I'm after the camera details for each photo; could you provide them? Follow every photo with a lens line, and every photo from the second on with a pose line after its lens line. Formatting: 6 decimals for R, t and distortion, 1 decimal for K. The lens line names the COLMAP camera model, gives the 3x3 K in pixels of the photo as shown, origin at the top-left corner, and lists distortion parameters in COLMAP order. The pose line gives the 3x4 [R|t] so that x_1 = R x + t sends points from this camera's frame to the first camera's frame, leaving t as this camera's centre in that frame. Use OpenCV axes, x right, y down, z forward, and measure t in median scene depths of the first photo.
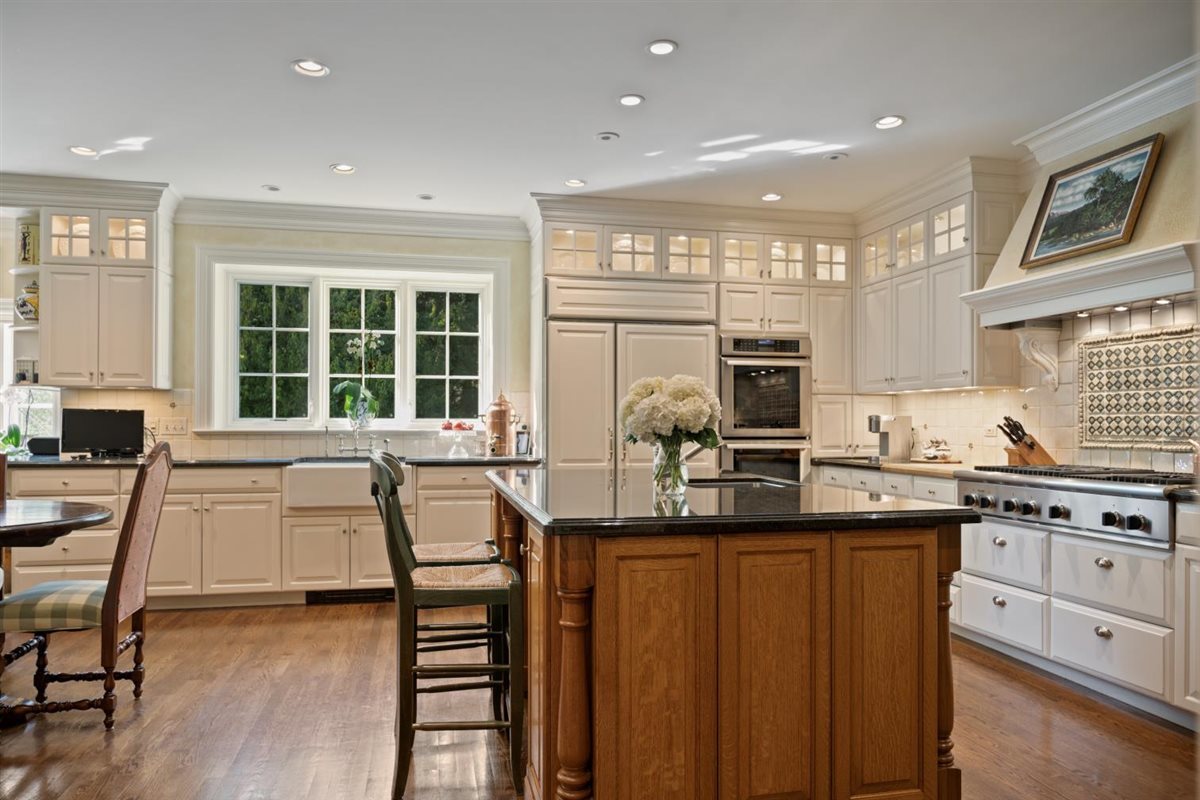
lens RADIAL K [[803.3, 0, 600.0], [0, 803.3, 400.0], [0, 0, 1]] dist [0.008097, 0.000154]
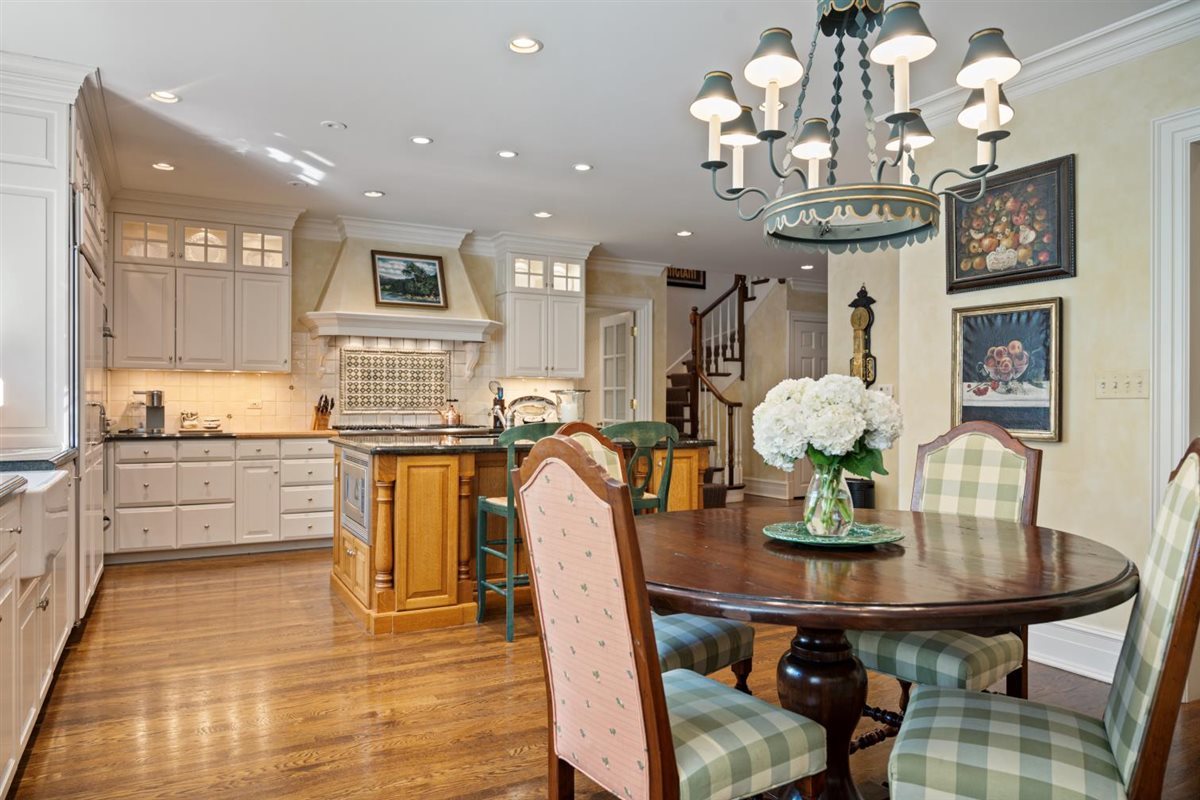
lens RADIAL K [[803.3, 0, 600.0], [0, 803.3, 400.0], [0, 0, 1]] dist [0.008097, 0.000154]
pose [[-0.269945, -0.003227, 0.962870, -0.871797], [-0.036681, 0.999303, -0.006935, 0.017864], [-0.962177, -0.037191, -0.269875, 0.739529]]
